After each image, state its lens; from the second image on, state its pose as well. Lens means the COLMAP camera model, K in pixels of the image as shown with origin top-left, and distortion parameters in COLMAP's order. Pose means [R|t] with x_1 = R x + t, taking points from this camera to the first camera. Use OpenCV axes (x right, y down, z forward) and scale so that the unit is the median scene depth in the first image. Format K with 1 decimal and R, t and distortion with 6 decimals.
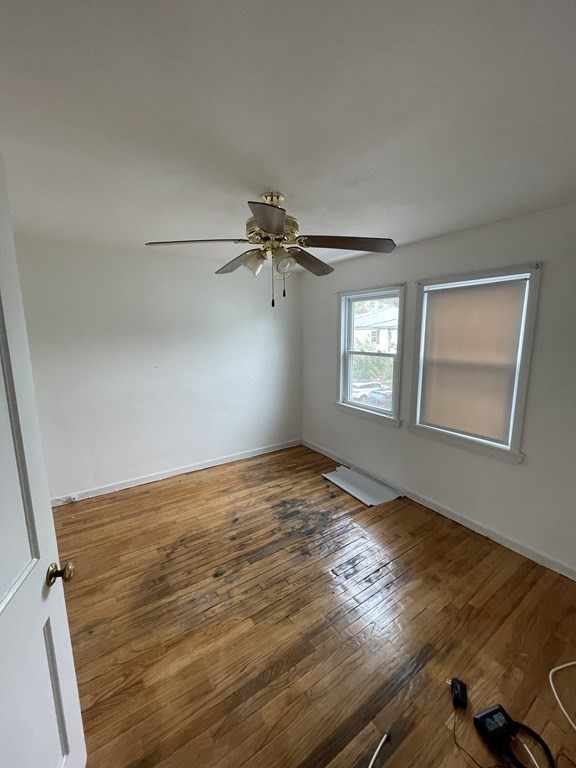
lens RADIAL K [[308.3, 0, 286.1], [0, 308.3, 384.7], [0, 0, 1]] dist [0.000124, -0.004202]
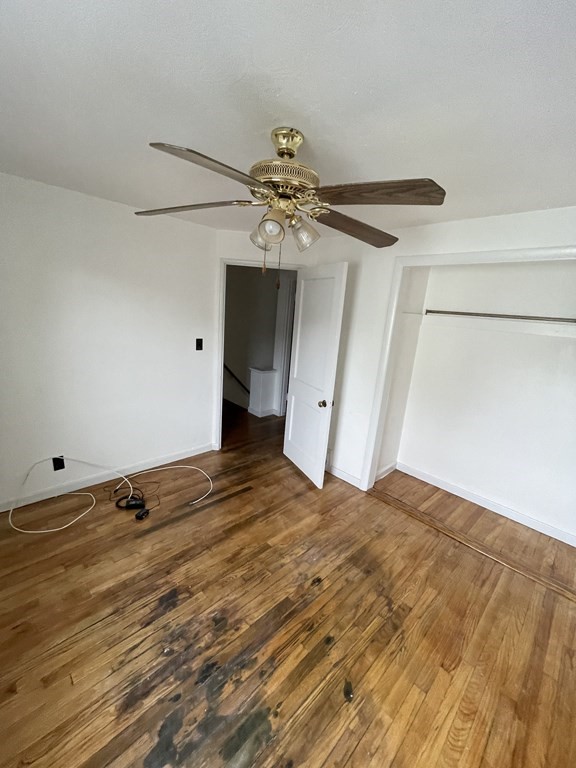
lens RADIAL K [[308.3, 0, 286.1], [0, 308.3, 384.7], [0, 0, 1]] dist [0.000124, -0.004202]
pose [[-0.981589, -0.029102, -0.188775, 0.072837], [-0.103077, 0.912765, 0.395265, -0.312789], [0.160805, 0.407447, -0.898960, 1.652994]]
